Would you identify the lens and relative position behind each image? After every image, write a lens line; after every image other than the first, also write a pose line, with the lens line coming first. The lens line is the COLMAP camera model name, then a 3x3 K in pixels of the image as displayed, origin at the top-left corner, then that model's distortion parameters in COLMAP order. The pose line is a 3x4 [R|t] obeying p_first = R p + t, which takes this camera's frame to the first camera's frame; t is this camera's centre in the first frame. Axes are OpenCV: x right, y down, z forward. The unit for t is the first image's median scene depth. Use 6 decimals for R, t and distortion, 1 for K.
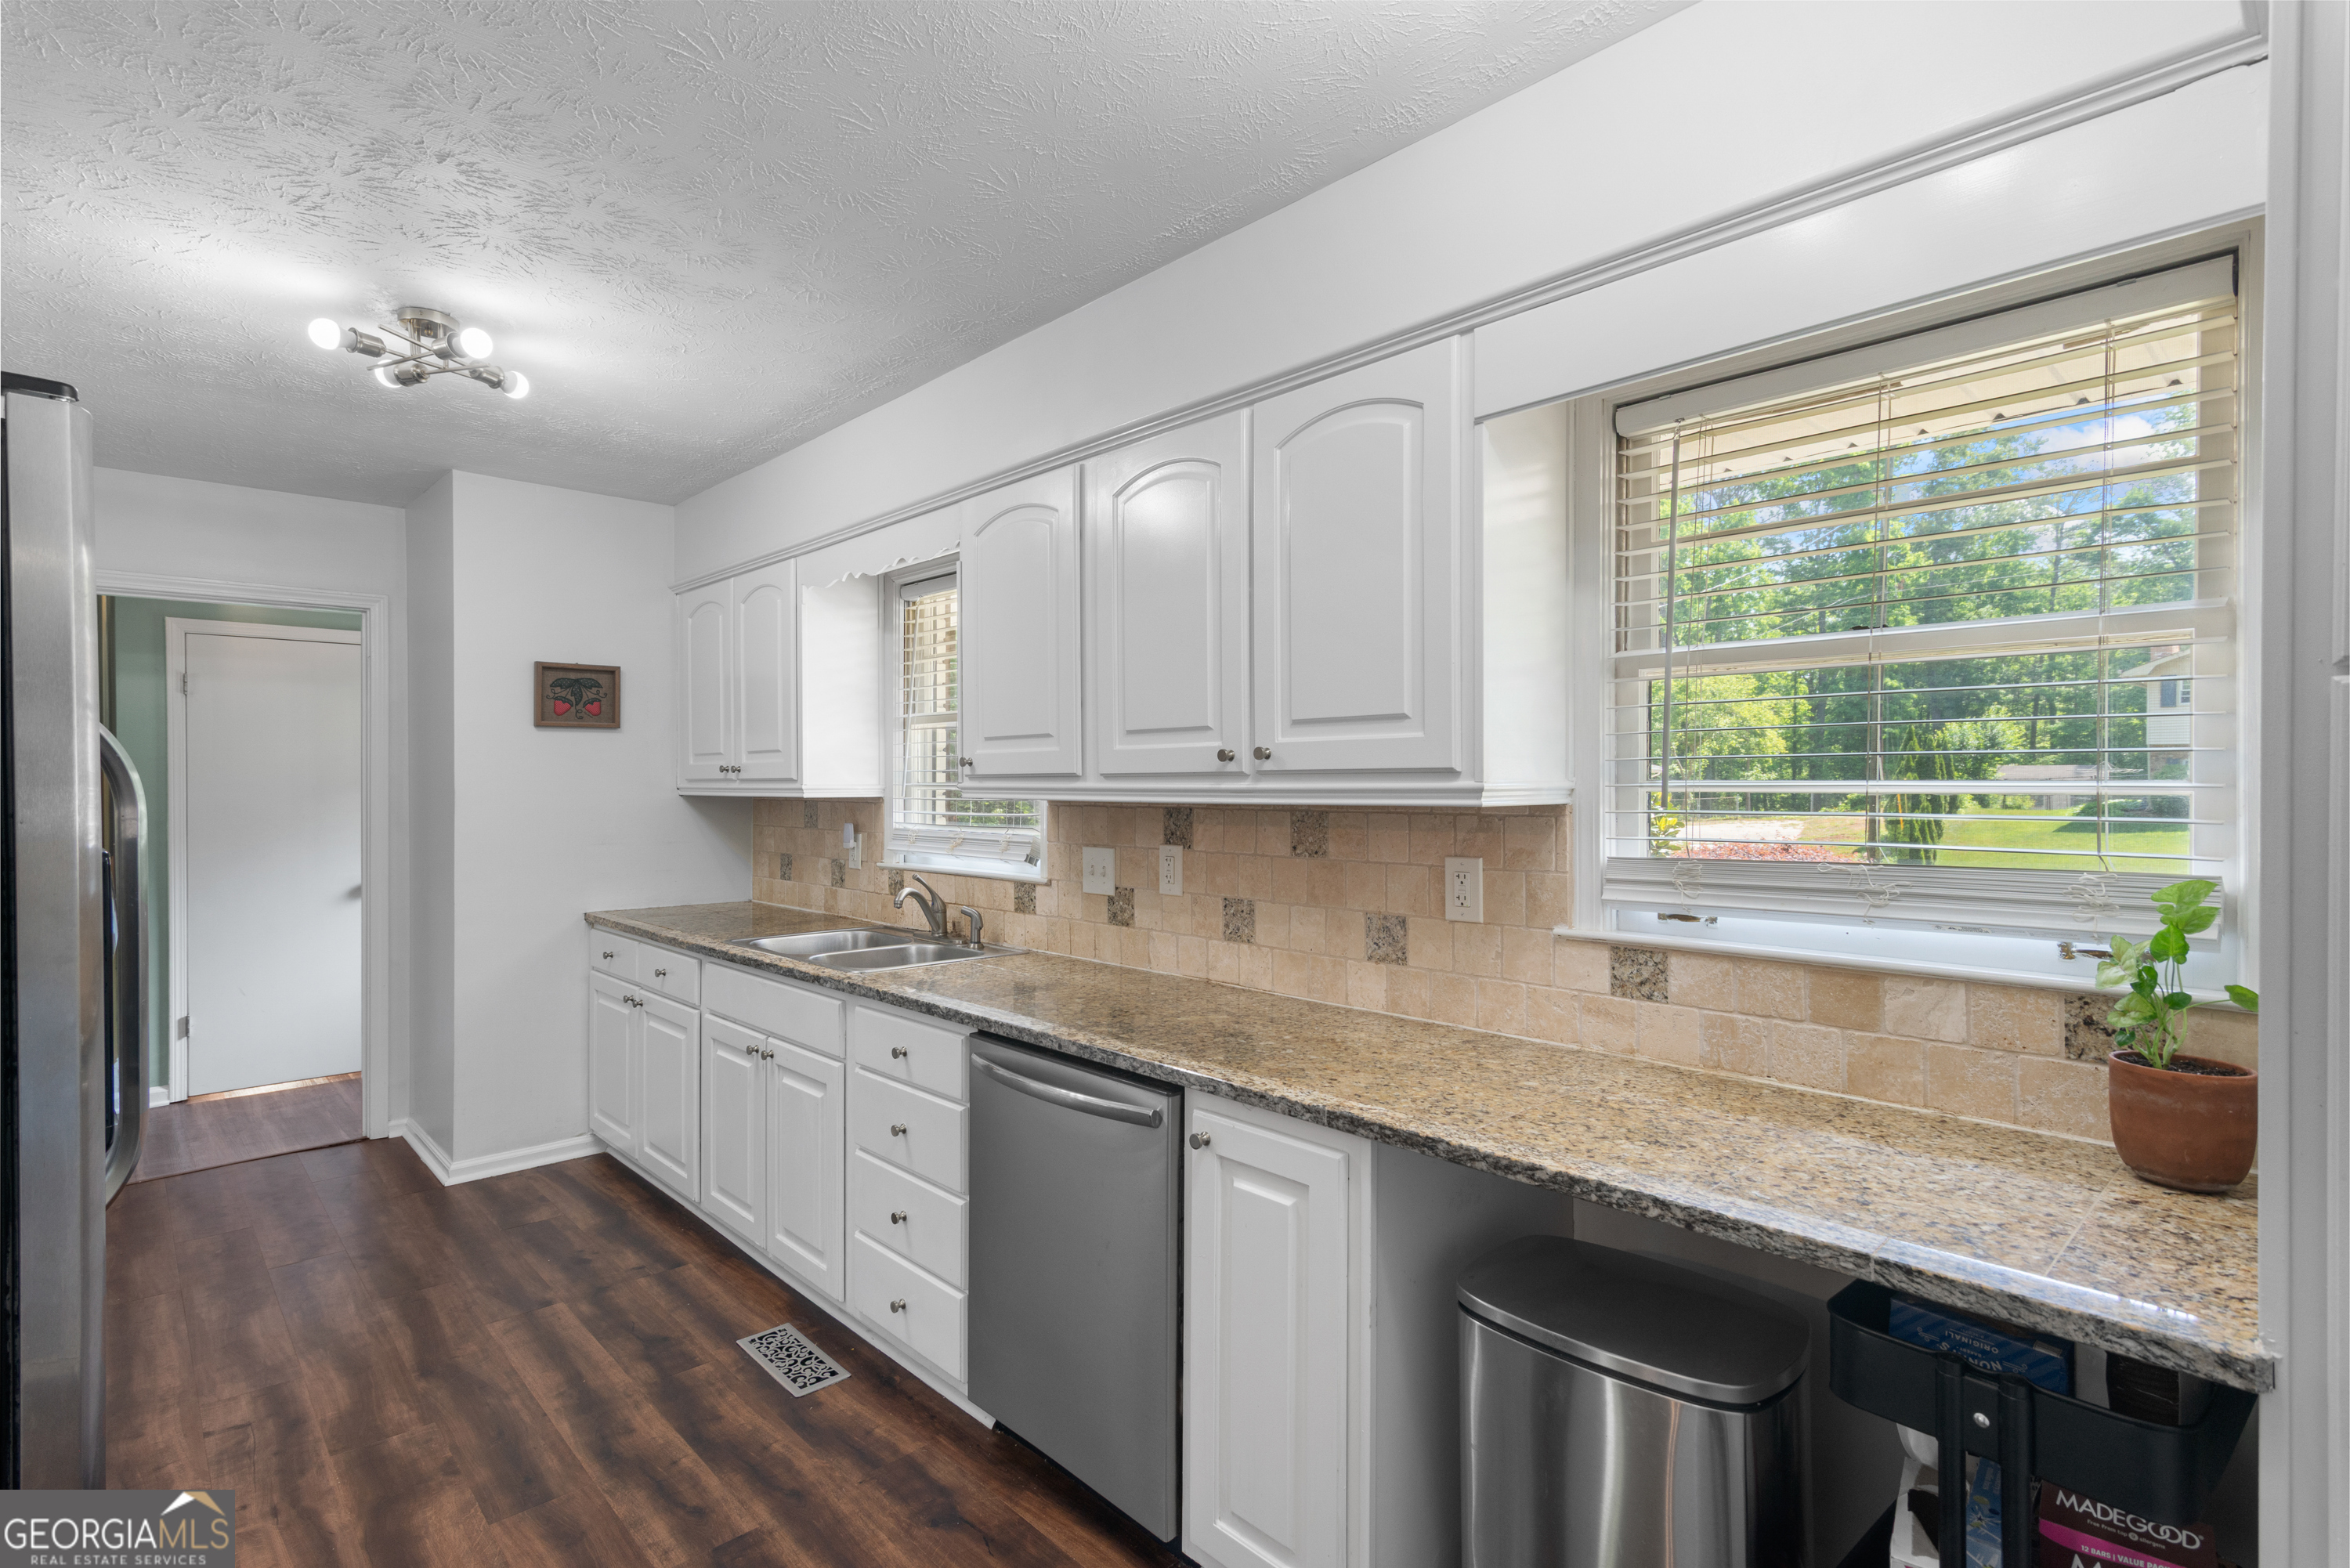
lens RADIAL K [[1161.4, 0, 1164.1], [0, 1161.4, 781.6], [0, 0, 1]] dist [0.010949, -0.000158]
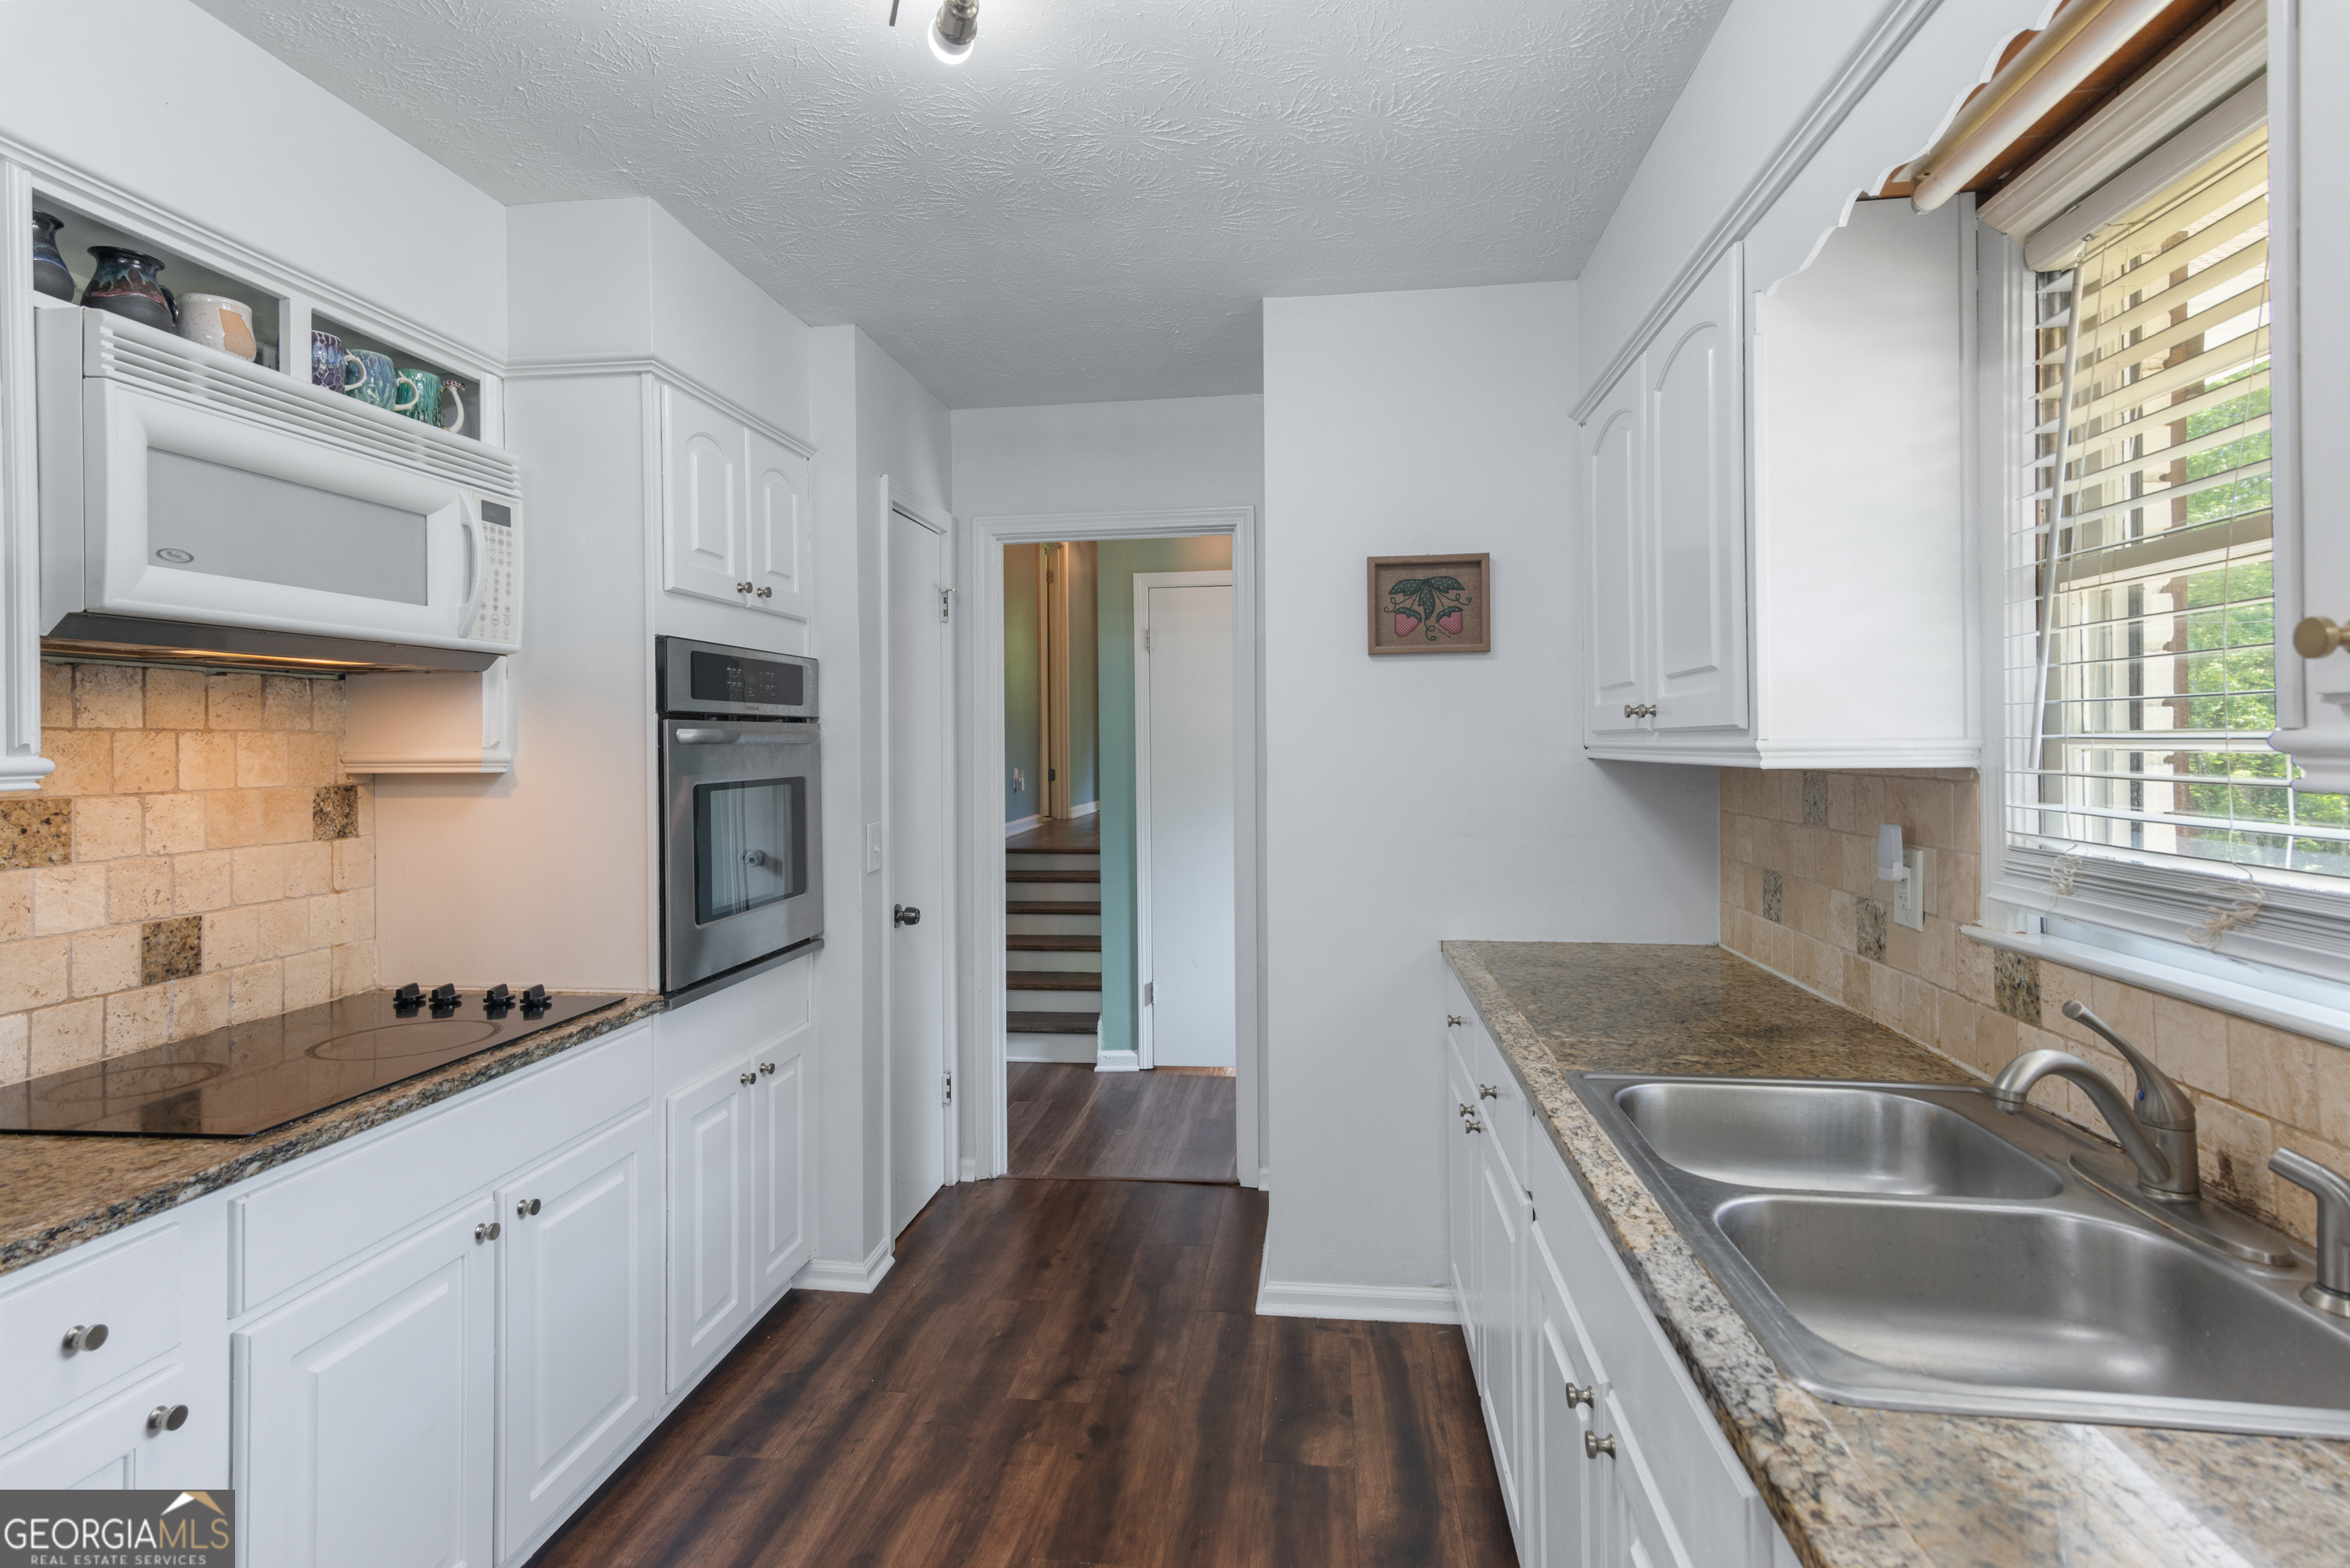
lens RADIAL K [[1161.4, 0, 1182.0], [0, 1161.4, 740.4], [0, 0, 1]] dist [0.010949, -0.000158]
pose [[0.648542, -0.006432, -0.761151, -0.108491], [0.008848, 0.999960, -0.000911, 0.001291], [0.761127, -0.006144, 0.648574, 0.512834]]
